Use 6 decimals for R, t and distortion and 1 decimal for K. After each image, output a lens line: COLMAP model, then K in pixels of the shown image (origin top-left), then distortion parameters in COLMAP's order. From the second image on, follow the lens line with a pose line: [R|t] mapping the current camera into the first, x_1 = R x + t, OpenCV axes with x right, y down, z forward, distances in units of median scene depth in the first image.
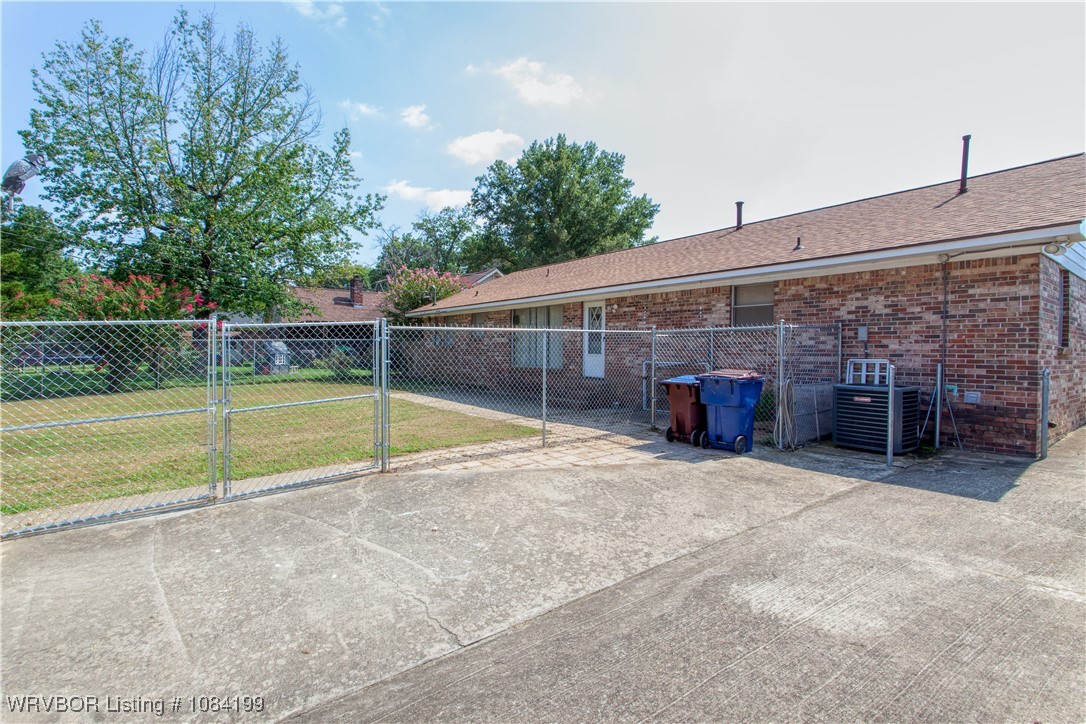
lens RADIAL K [[512.1, 0, 545.9], [0, 512.1, 351.3], [0, 0, 1]] dist [0.001684, 0.001166]
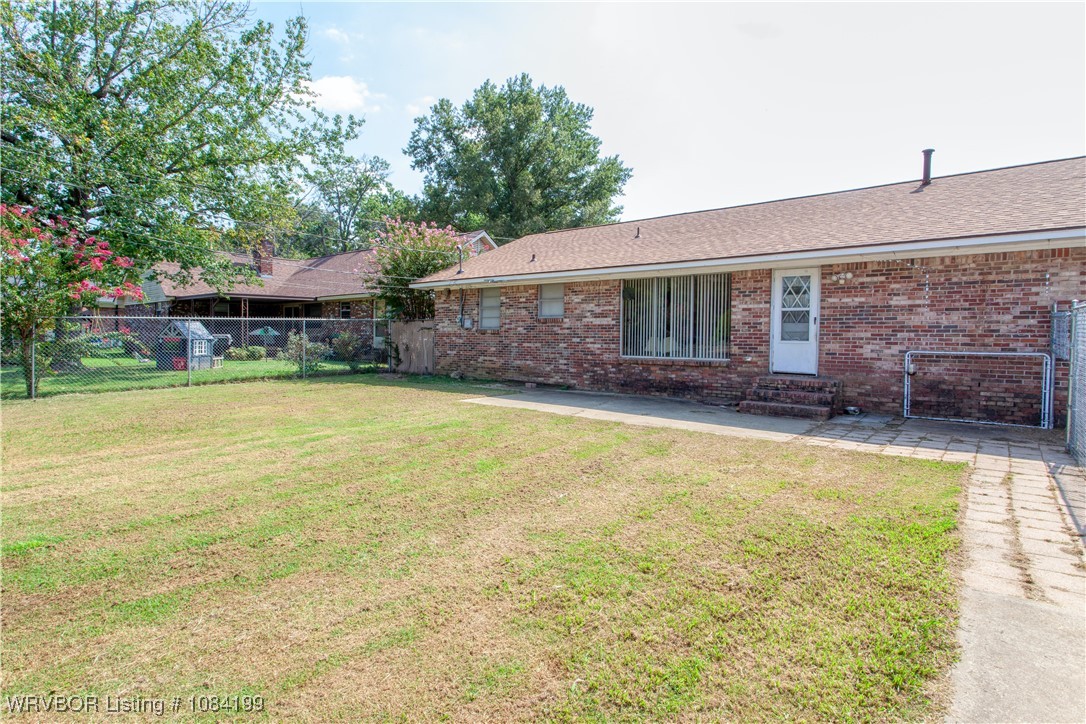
lens RADIAL K [[564.5, 0, 542.6], [0, 564.5, 353.8], [0, 0, 1]] dist [0.001223, 0.003603]
pose [[0.975215, -0.001297, 0.221255, -0.257767], [-0.004714, 0.999634, 0.026637, 0.002379], [-0.221209, -0.027020, 0.974852, 0.174910]]
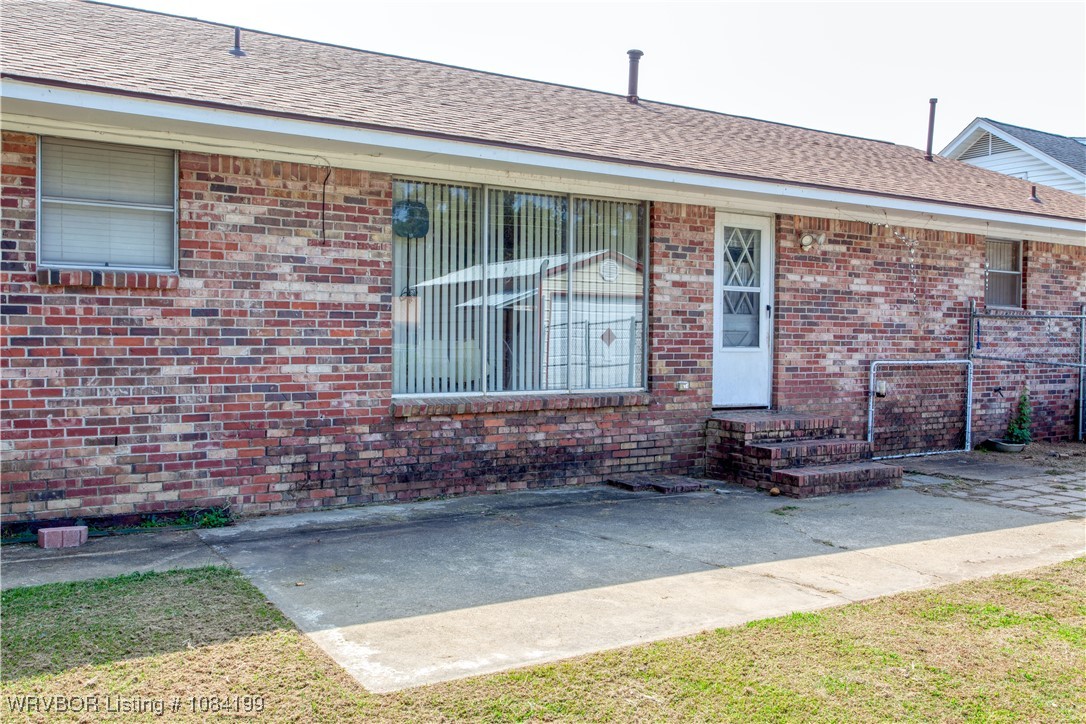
lens RADIAL K [[916.9, 0, 536.8], [0, 916.9, 352.0], [0, 0, 1]] dist [0.005315, 0.001096]
pose [[0.113855, -0.026682, 0.993139, -0.372593], [-0.008584, 0.999576, 0.027839, -0.005686], [-0.993460, -0.011695, 0.113578, 0.640192]]
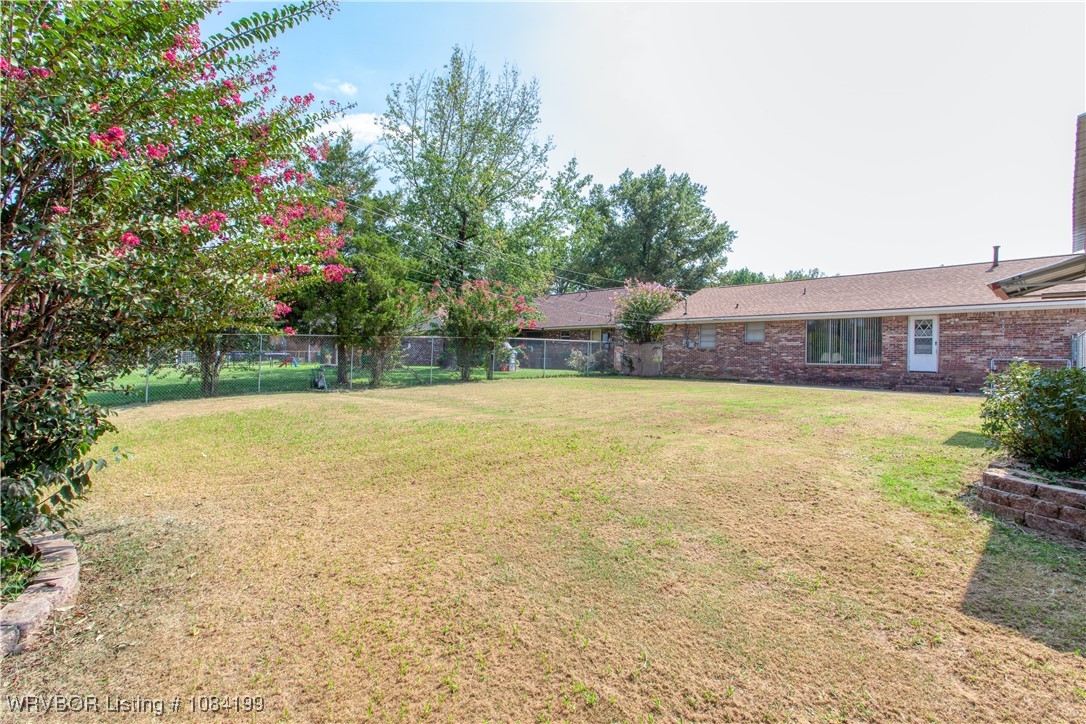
lens RADIAL K [[512.1, 0, 537.6], [0, 512.1, 355.5], [0, 0, 1]] dist [0.001684, 0.001166]
pose [[0.993166, 0.020764, 0.114852, -0.640247], [-0.018932, 0.999676, -0.017014, 0.030558], [-0.115168, 0.014724, 0.993237, -0.138524]]
